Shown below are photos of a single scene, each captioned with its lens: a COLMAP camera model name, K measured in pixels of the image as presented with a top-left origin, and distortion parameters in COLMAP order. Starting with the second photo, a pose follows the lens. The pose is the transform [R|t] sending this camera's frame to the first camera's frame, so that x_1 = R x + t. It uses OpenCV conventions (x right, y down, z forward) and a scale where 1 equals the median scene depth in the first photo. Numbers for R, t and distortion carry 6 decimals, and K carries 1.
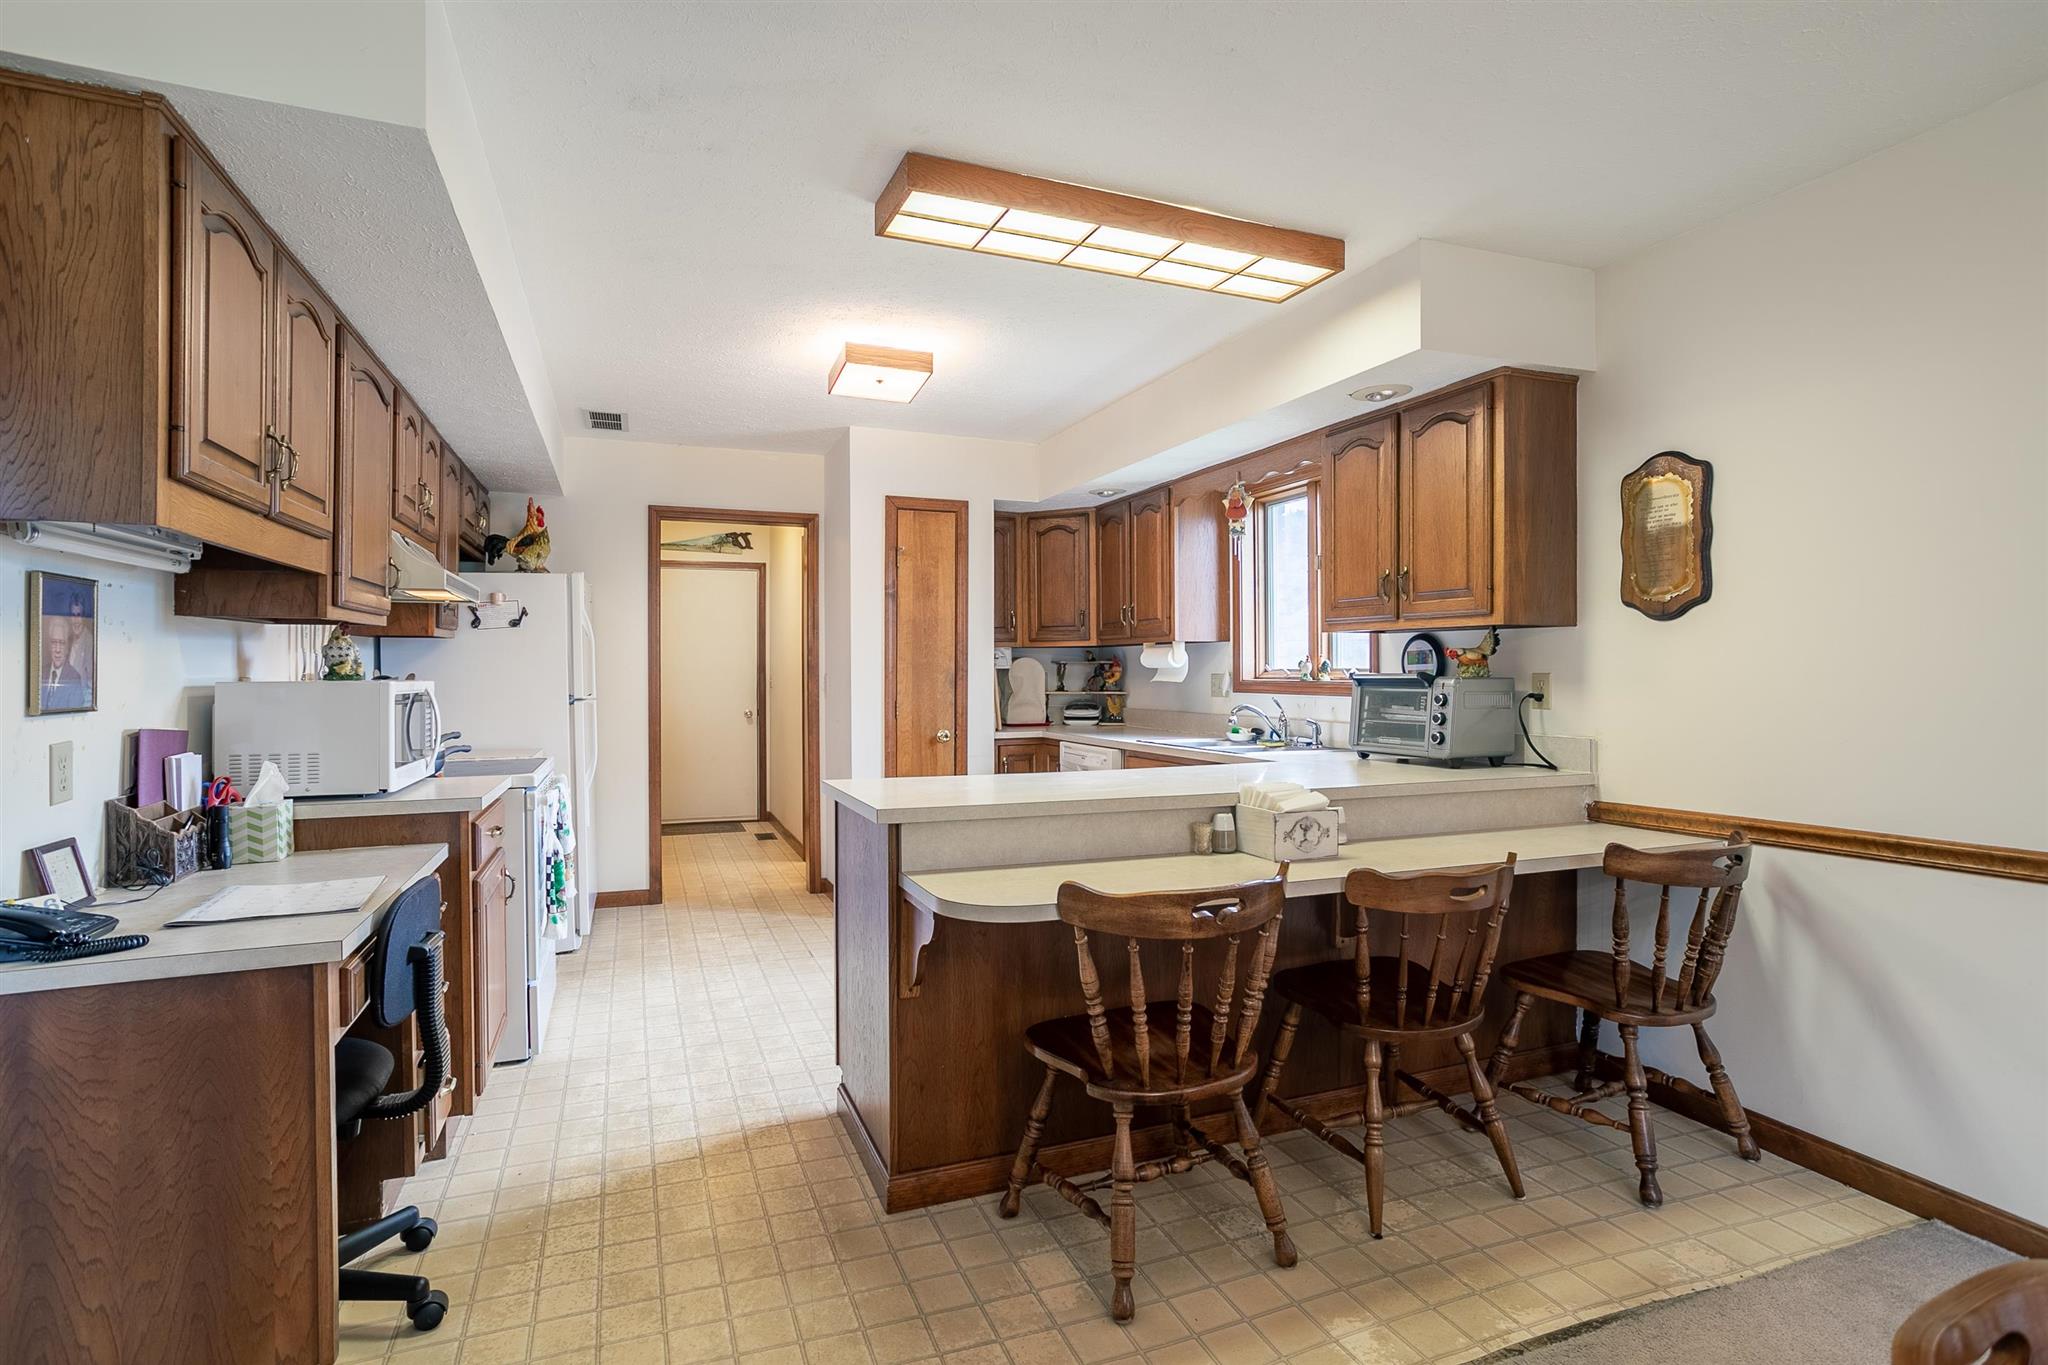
lens RADIAL K [[965.5, 0, 1037.0], [0, 965.5, 673.5], [0, 0, 1]] dist [-0.041203, 0.023111]
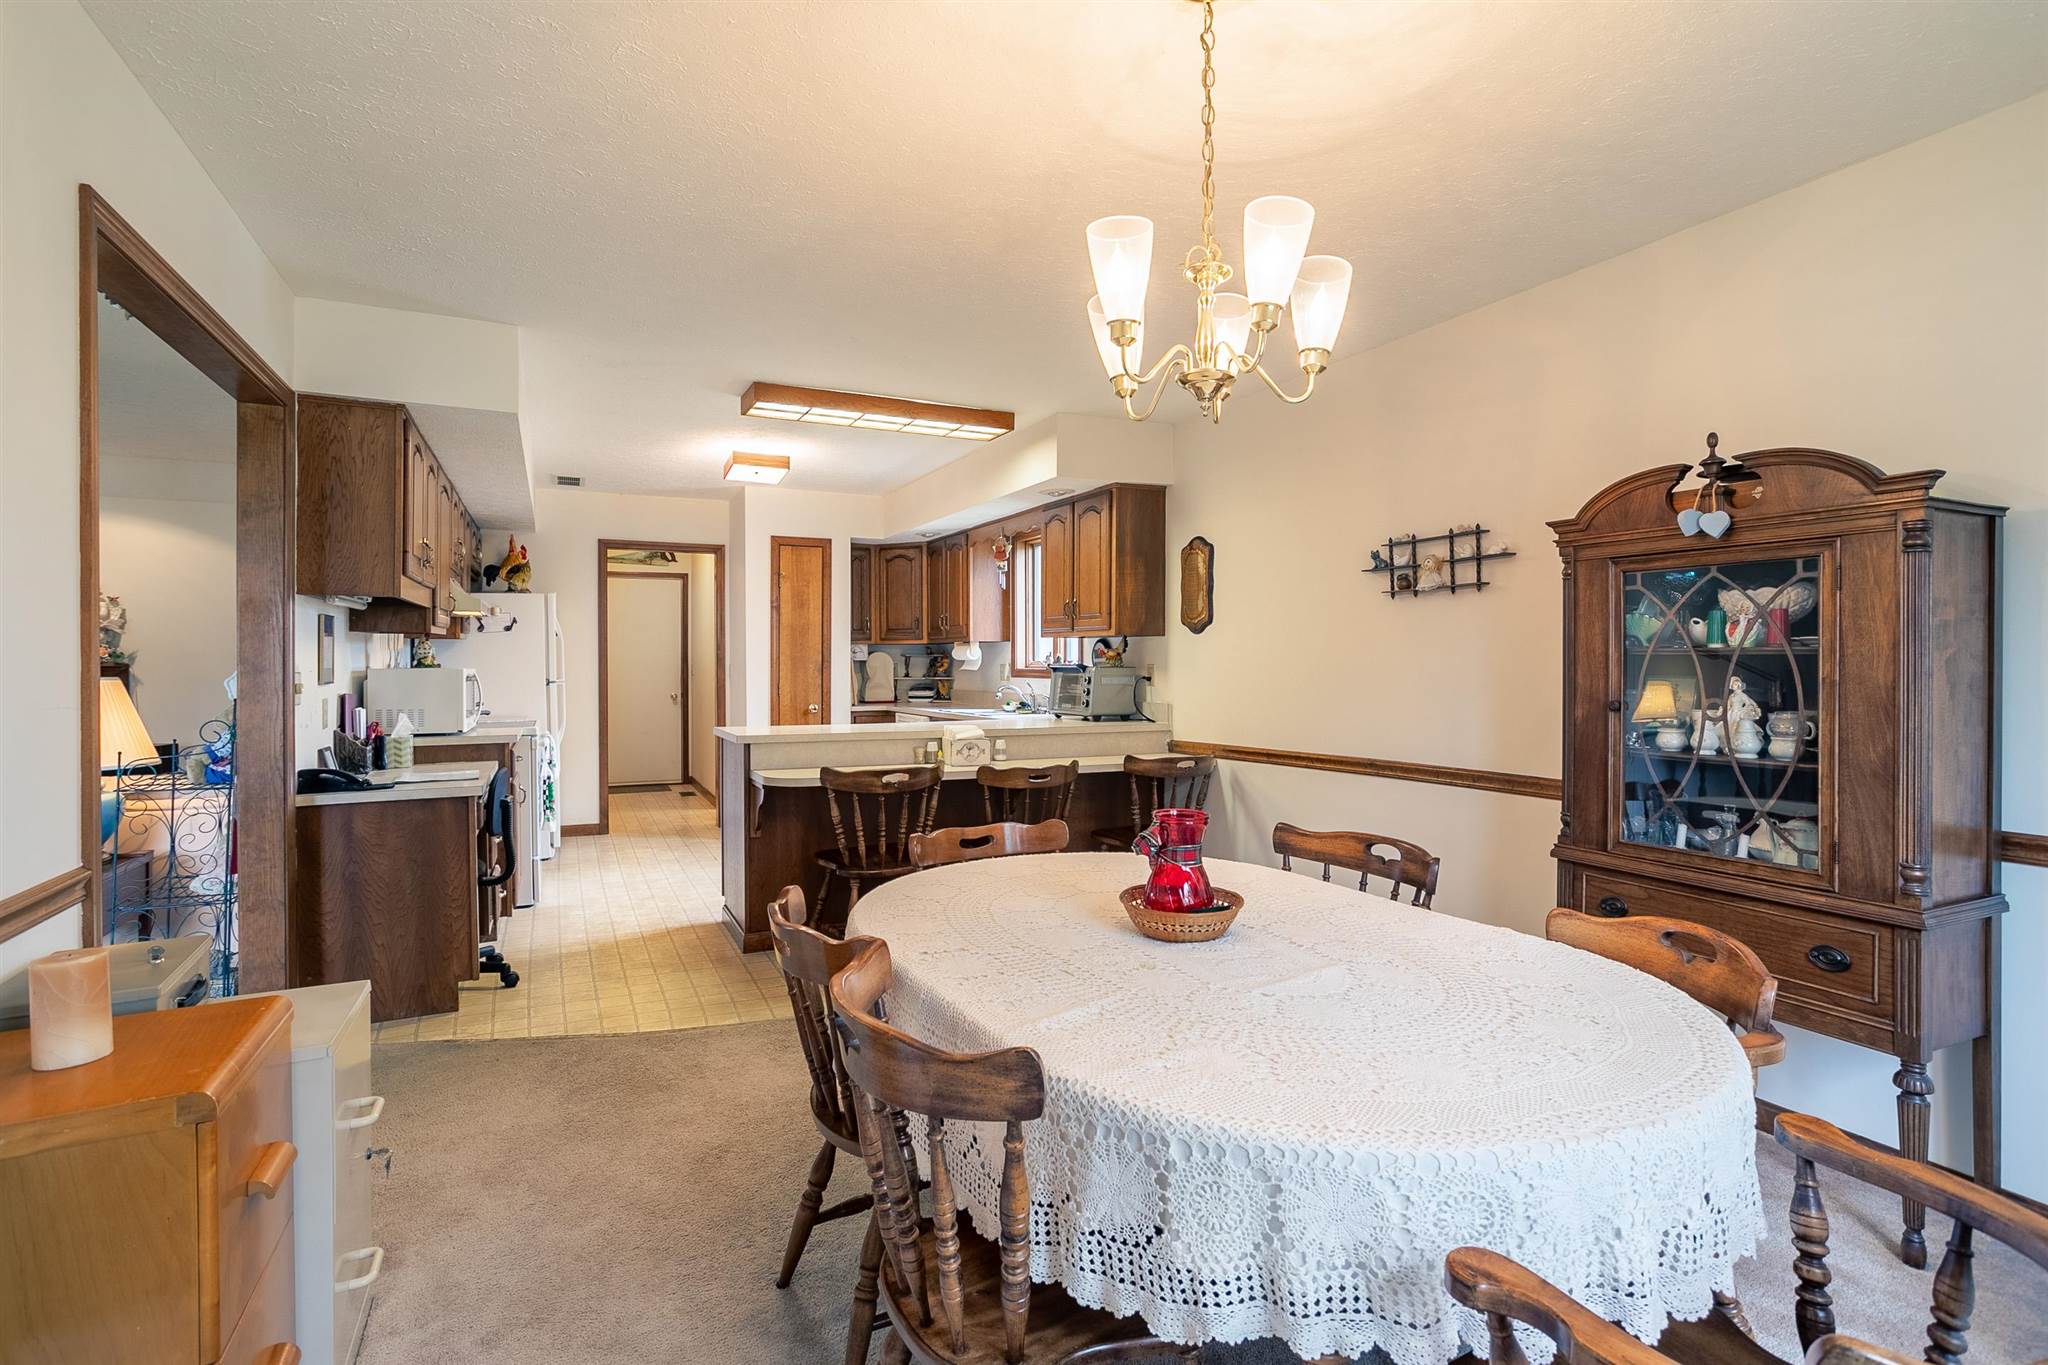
lens RADIAL K [[1007.7, 0, 996.8], [0, 1007.7, 673.3], [0, 0, 1]] dist [-0.045895, 0.027937]
pose [[0.999867, 0.000680, 0.016284, 0.191774], [-0.000838, 0.999953, 0.009700, -0.000898], [-0.016276, -0.009712, 0.999820, -0.603511]]
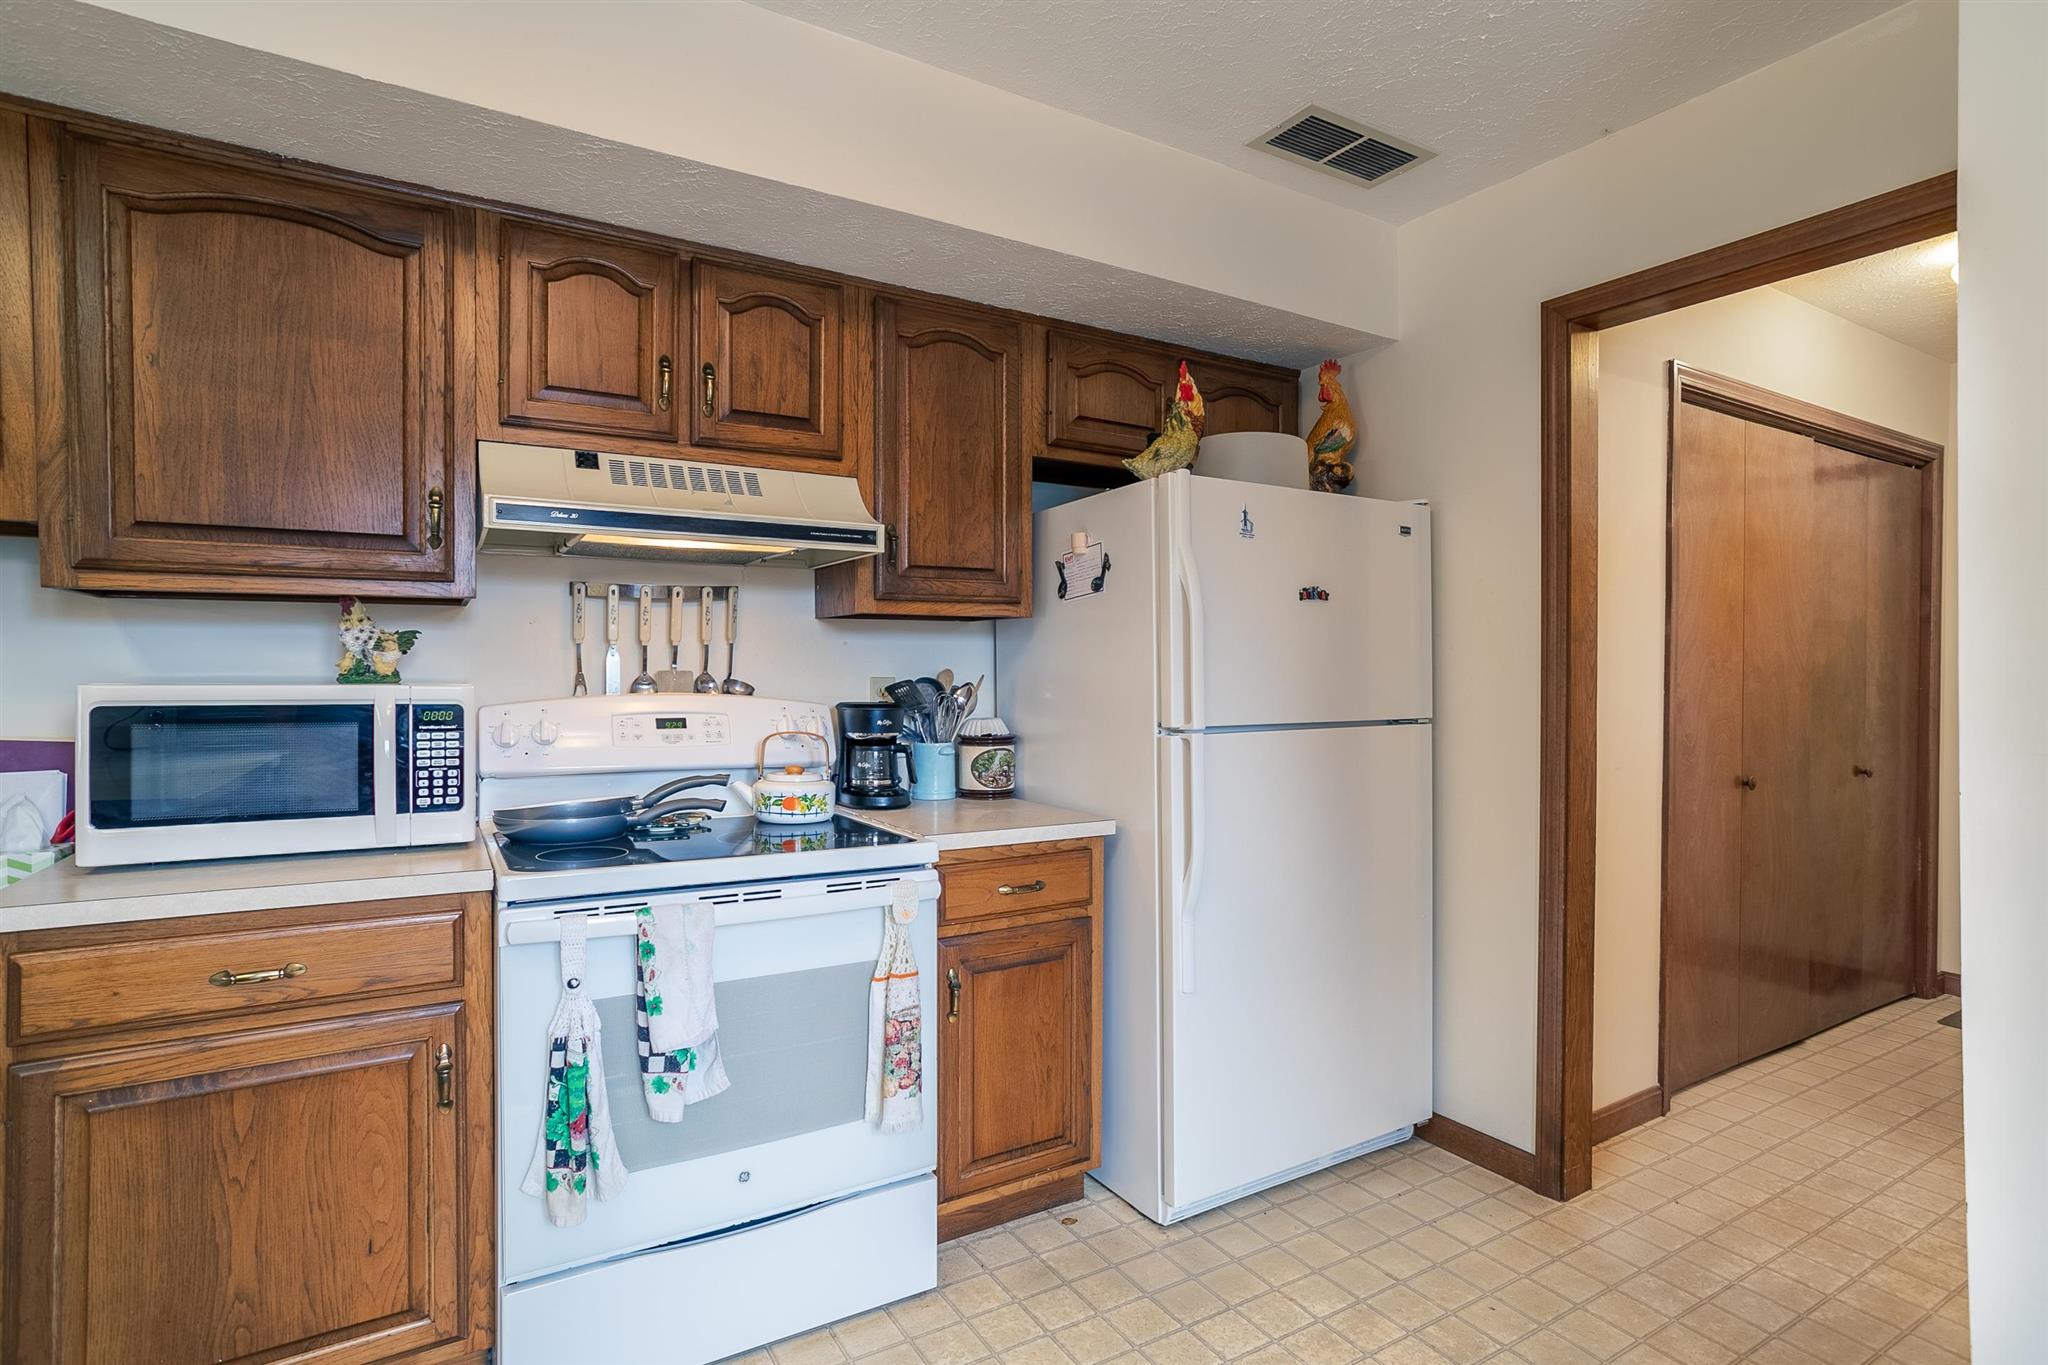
lens RADIAL K [[1006.0, 0, 1024.0], [0, 1006.0, 682.5], [0, 0, 1]] dist [0.000710, 0.000514]
pose [[0.148505, 0.013156, -0.988824, 0.028853], [-0.005642, 0.999907, 0.012456, -0.002816], [0.988896, 0.003729, 0.148565, 0.922010]]
